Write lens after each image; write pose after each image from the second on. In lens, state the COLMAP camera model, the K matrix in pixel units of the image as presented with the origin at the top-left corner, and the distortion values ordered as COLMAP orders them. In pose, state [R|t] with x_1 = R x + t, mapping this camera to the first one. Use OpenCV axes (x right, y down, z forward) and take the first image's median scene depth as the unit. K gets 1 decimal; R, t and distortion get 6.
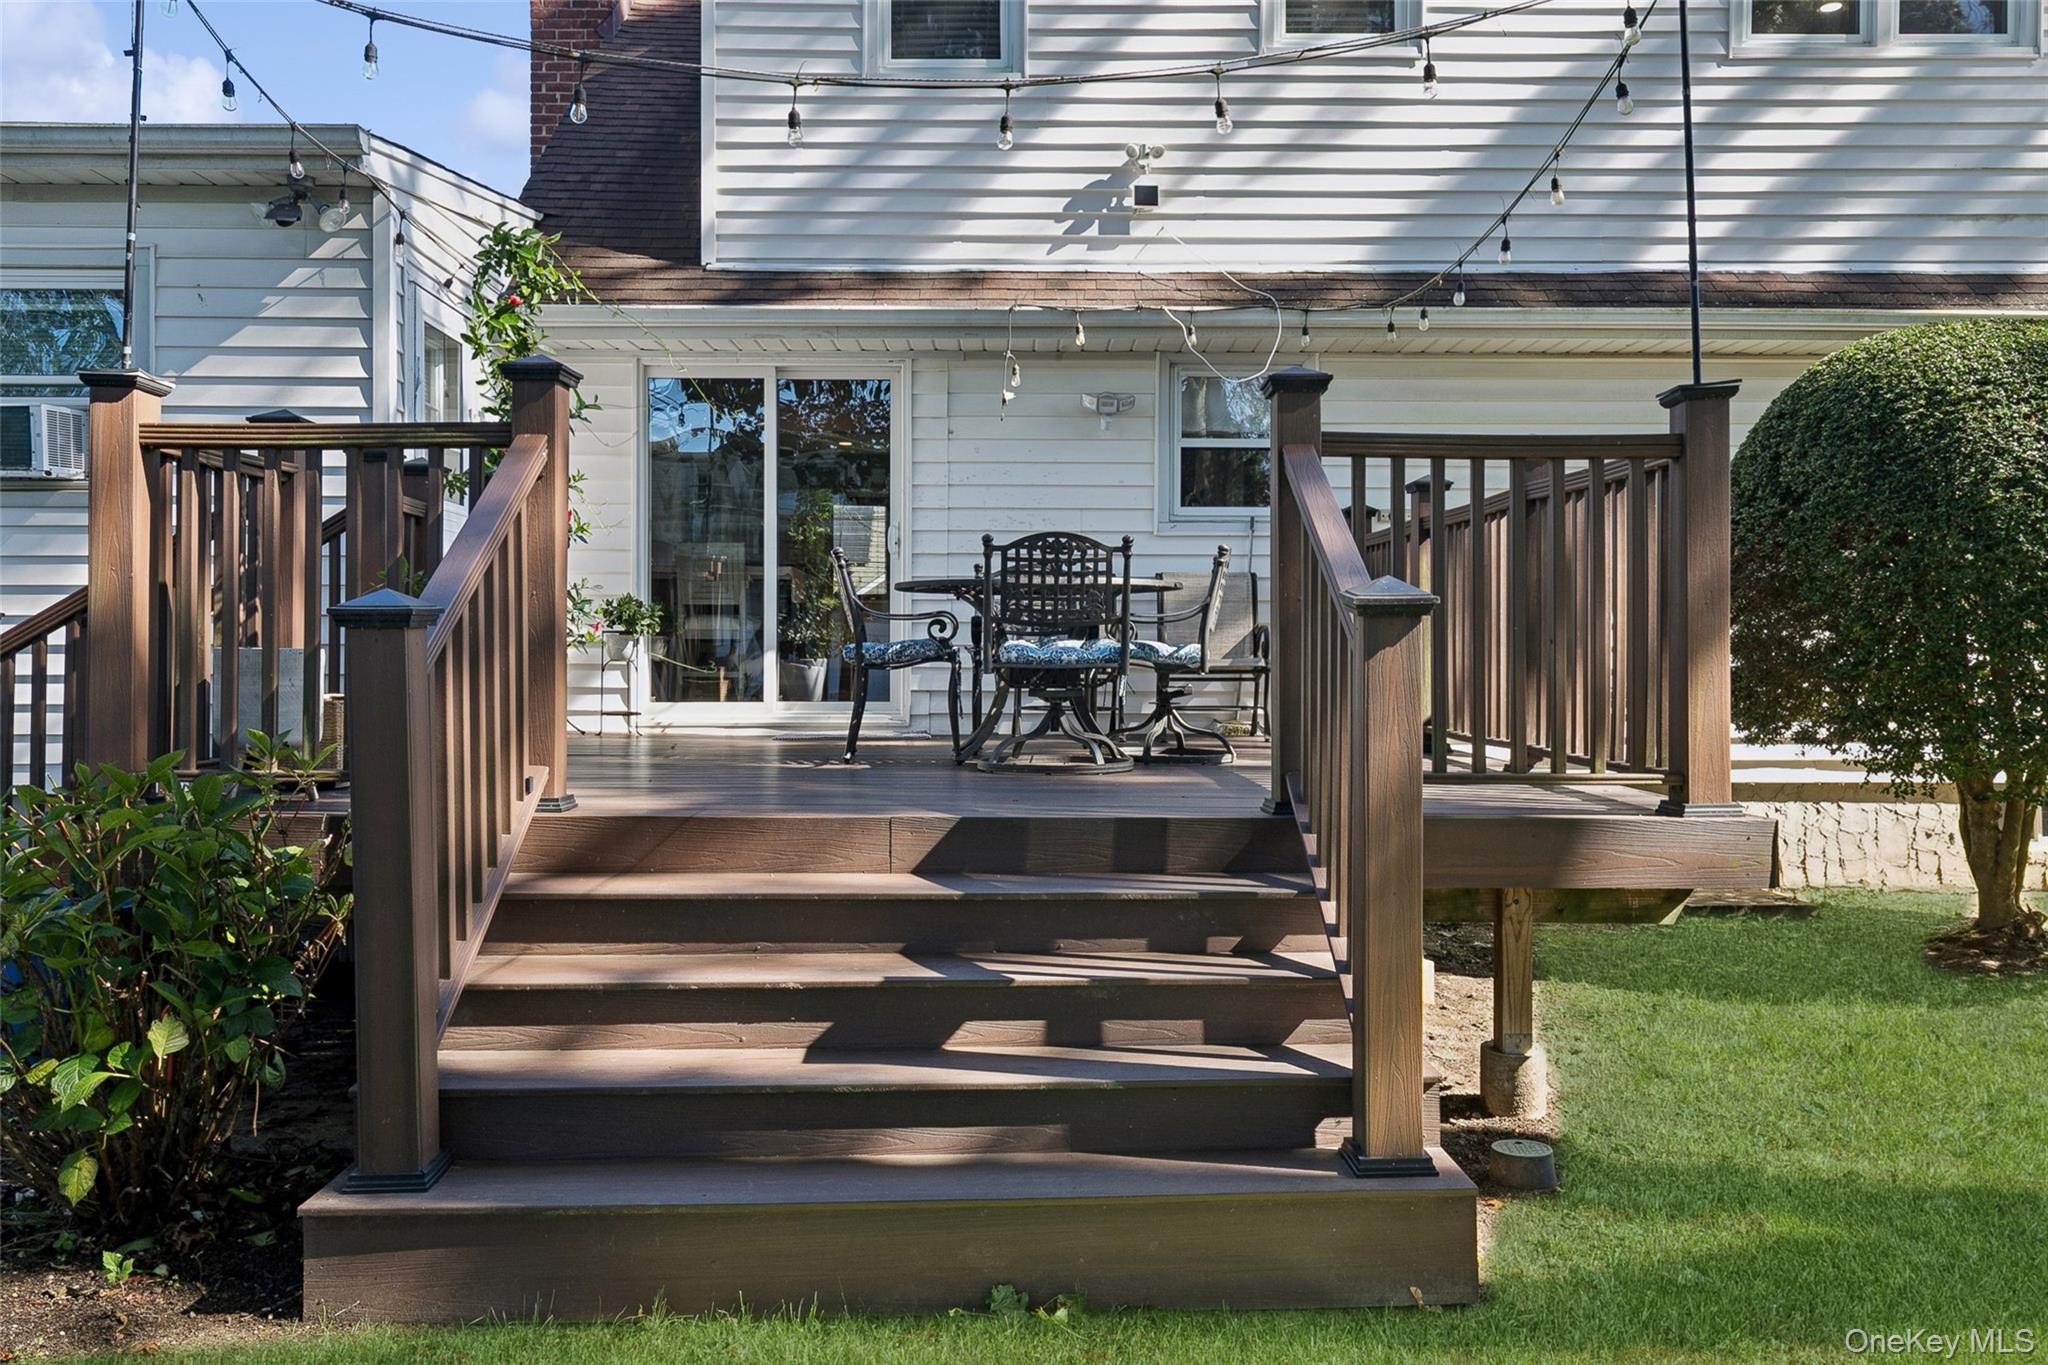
lens RADIAL K [[1538.8, 0, 1028.0], [0, 1538.8, 653.6], [0, 0, 1]] dist [0.001212, 0.001922]
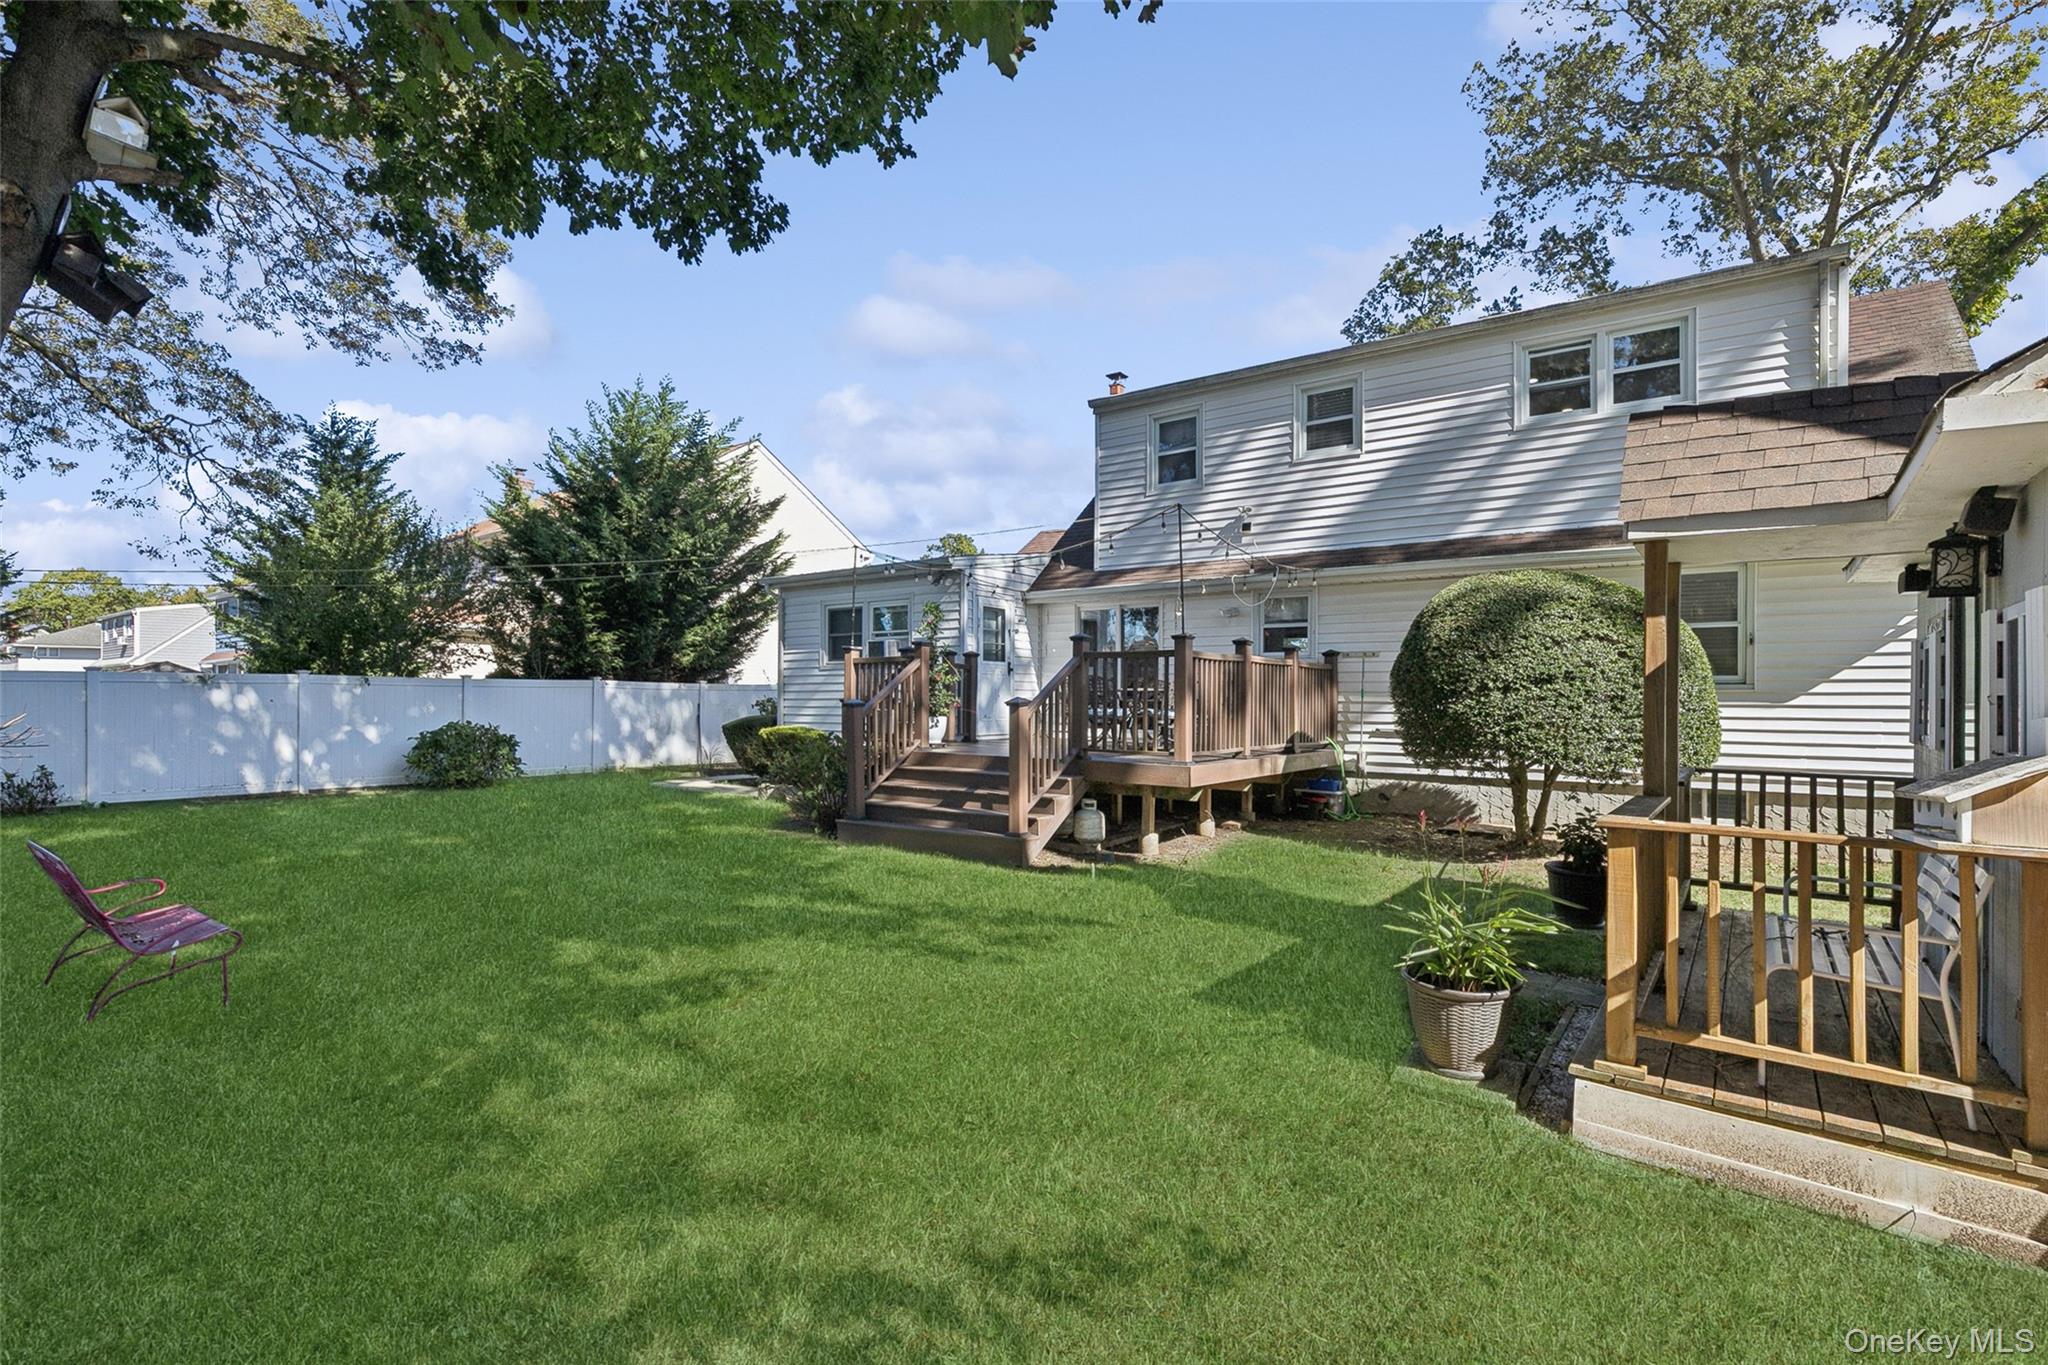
lens RADIAL K [[984.5, 0, 1024.0], [0, 984.5, 682.5], [0, 0, 1]] dist [-0.019129, 0.000093]
pose [[0.783559, -0.007462, -0.621273, 0.774233], [-0.008095, 0.999720, -0.022218, -0.011294], [0.621265, 0.022438, 0.783279, -0.445689]]
